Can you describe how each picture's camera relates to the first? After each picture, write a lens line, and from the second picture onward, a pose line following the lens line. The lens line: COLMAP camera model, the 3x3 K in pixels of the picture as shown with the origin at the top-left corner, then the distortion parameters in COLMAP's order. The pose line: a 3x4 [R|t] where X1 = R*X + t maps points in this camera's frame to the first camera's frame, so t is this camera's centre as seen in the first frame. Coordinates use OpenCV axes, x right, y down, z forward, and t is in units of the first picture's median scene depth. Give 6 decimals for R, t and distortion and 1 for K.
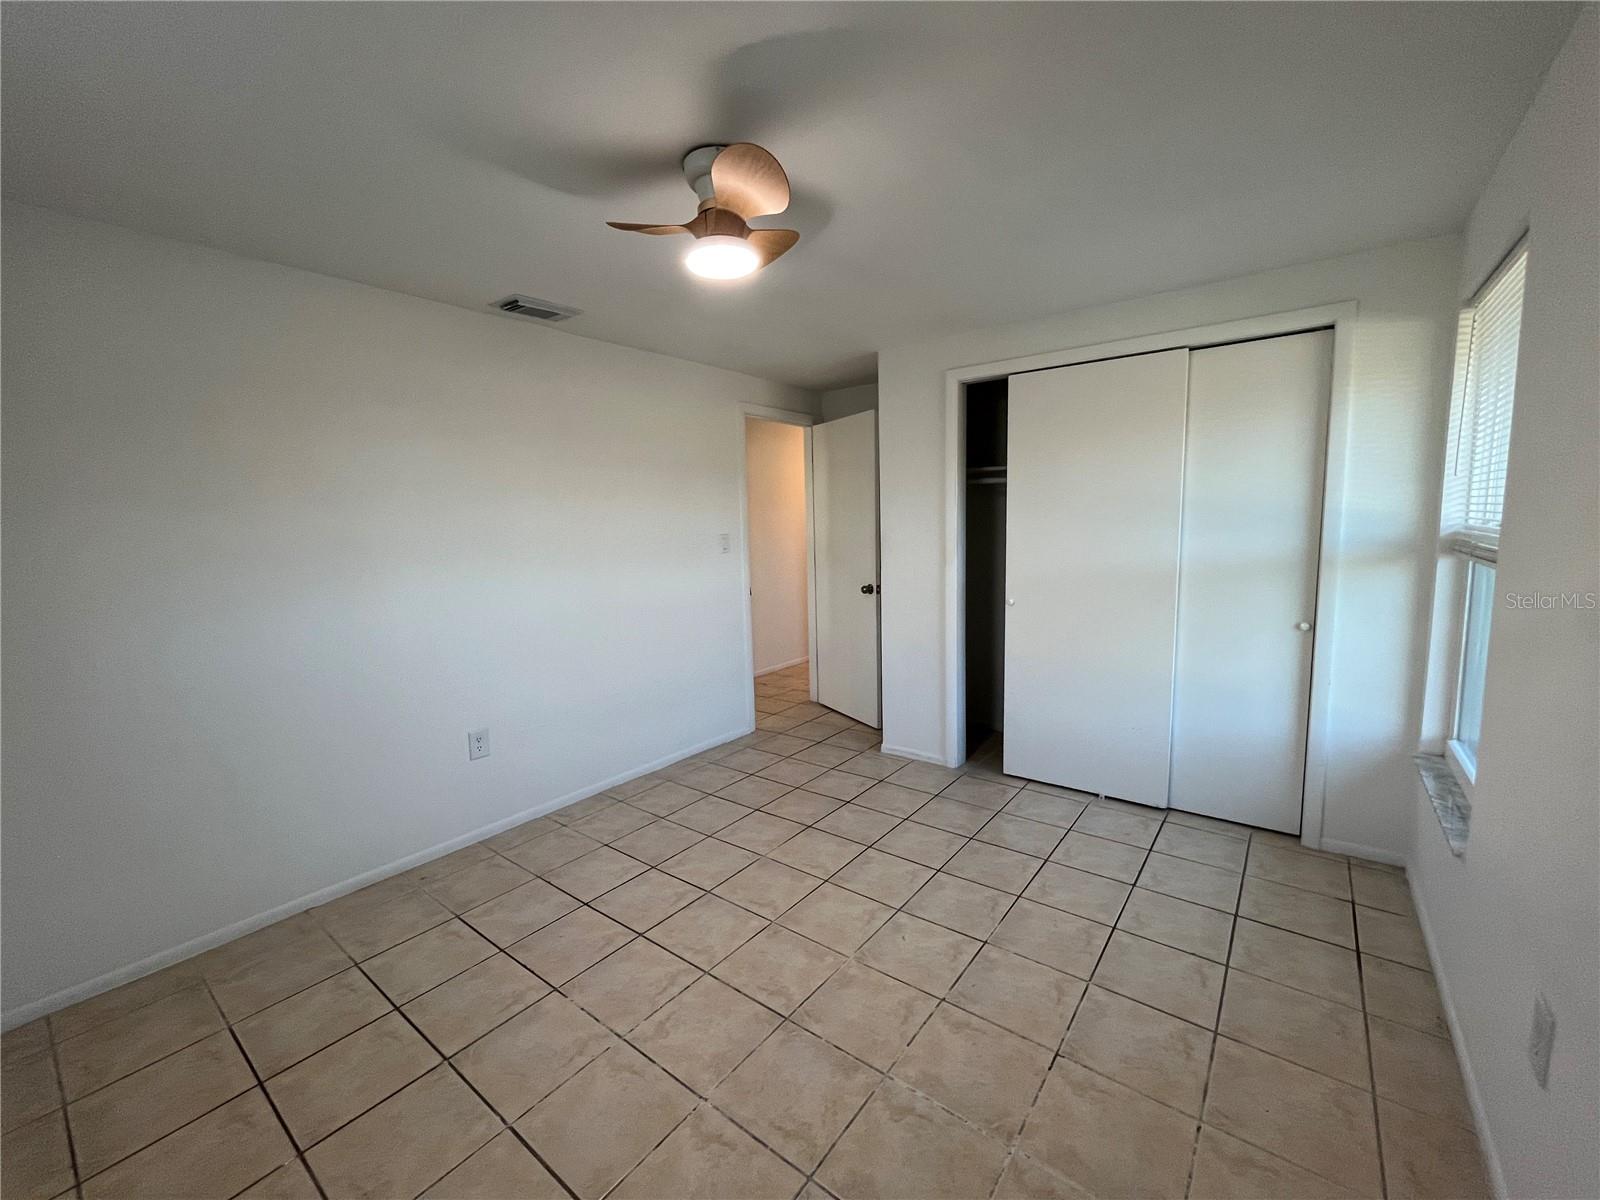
lens RADIAL K [[647.7, 0, 796.8], [0, 647.7, 598.7], [0, 0, 1]] dist [0.003307, -0.000568]
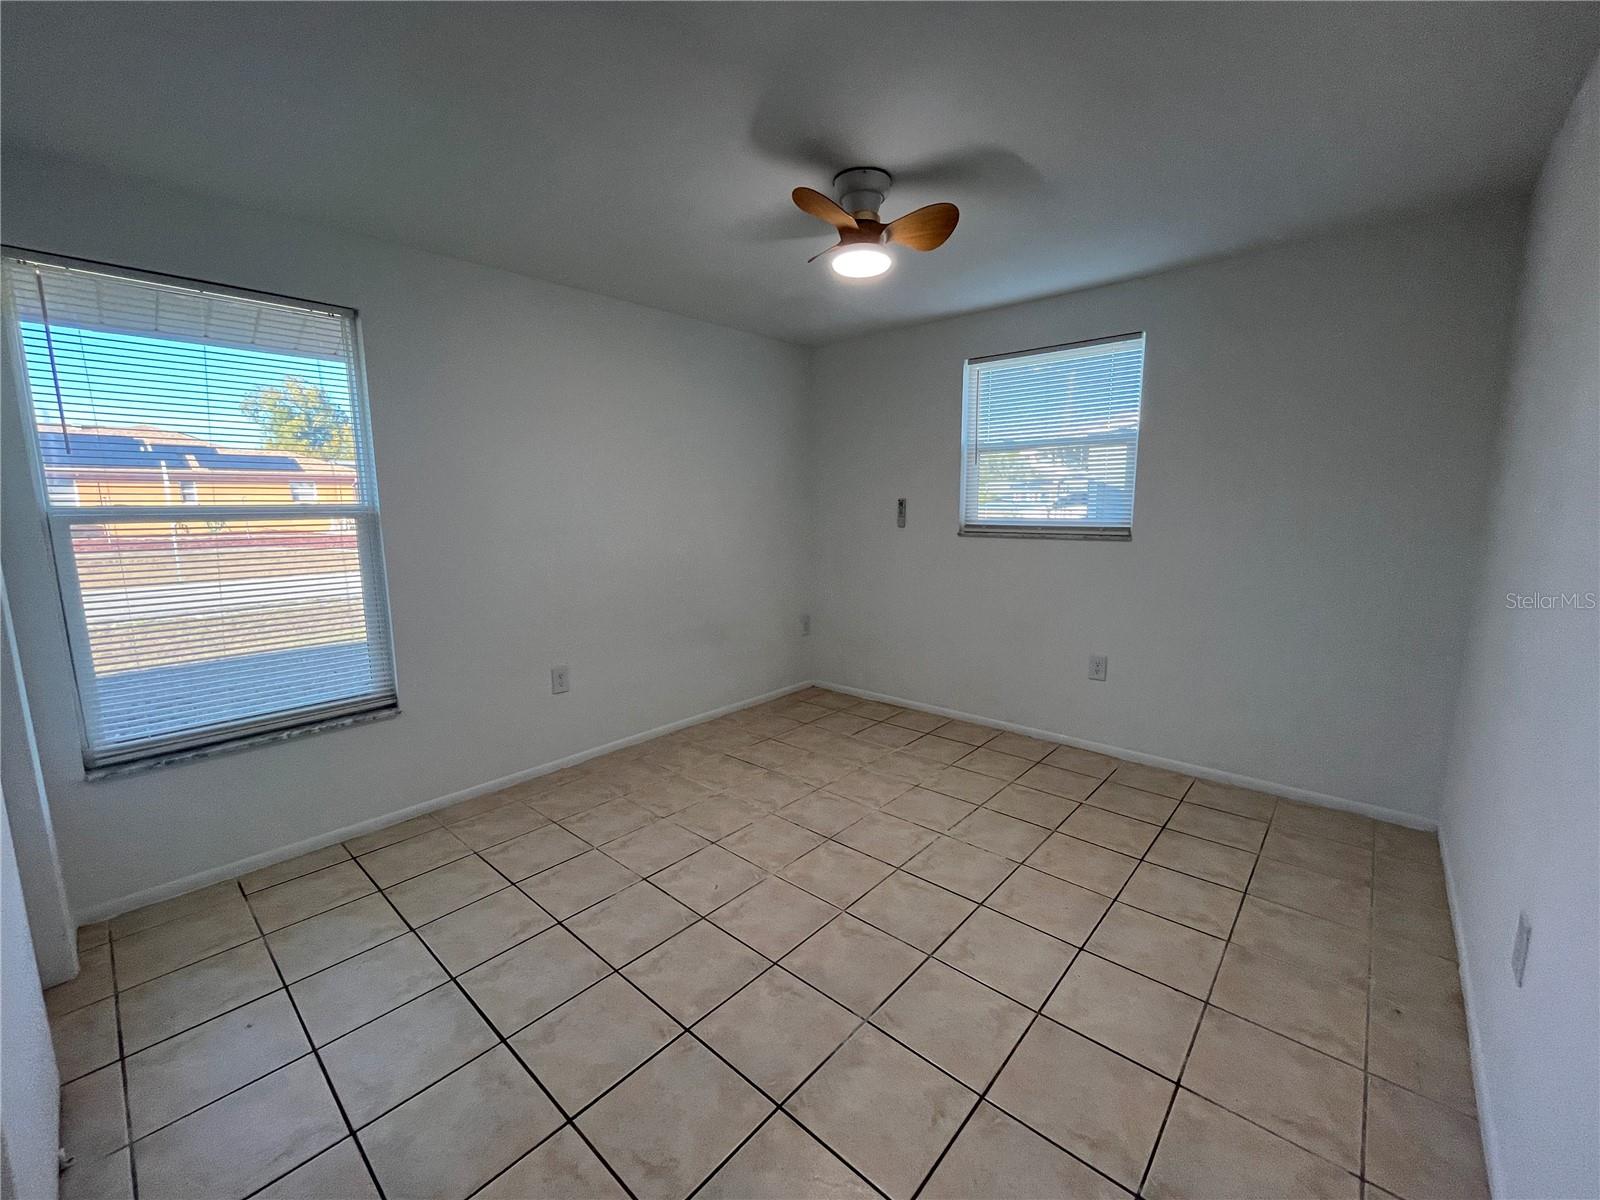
lens RADIAL K [[647.7, 0, 807.8], [0, 647.7, 595.7], [0, 0, 1]] dist [0.003307, -0.000568]
pose [[-0.997619, 0.028305, 0.062891, -0.059238], [0.043680, 0.965004, 0.258571, -0.183909], [-0.053371, 0.260702, -0.963943, 1.831870]]
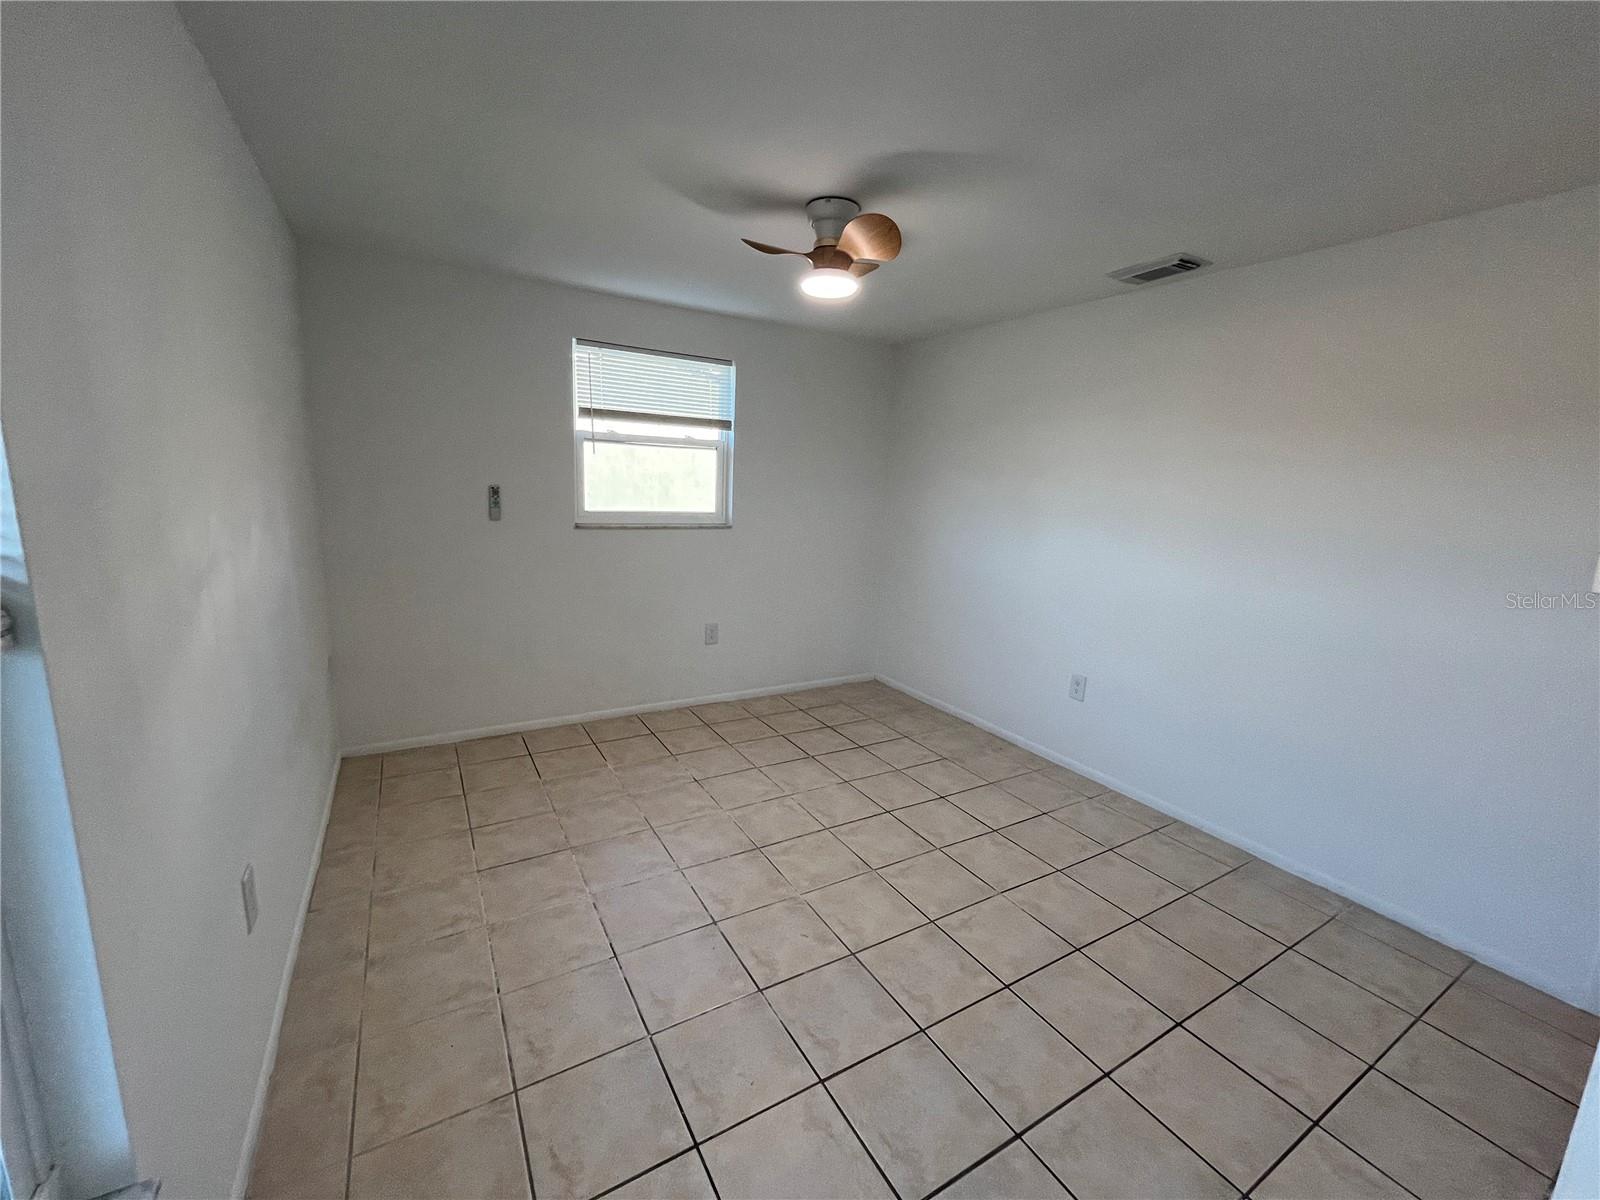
lens RADIAL K [[647.7, 0, 793.8], [0, 647.7, 590.4], [0, 0, 1]] dist [0.003307, -0.000568]
pose [[-0.370731, 0.167927, -0.913433, 0.932899], [-0.141856, 0.961739, 0.234382, -0.178985], [0.917843, 0.216468, -0.332725, 1.168120]]
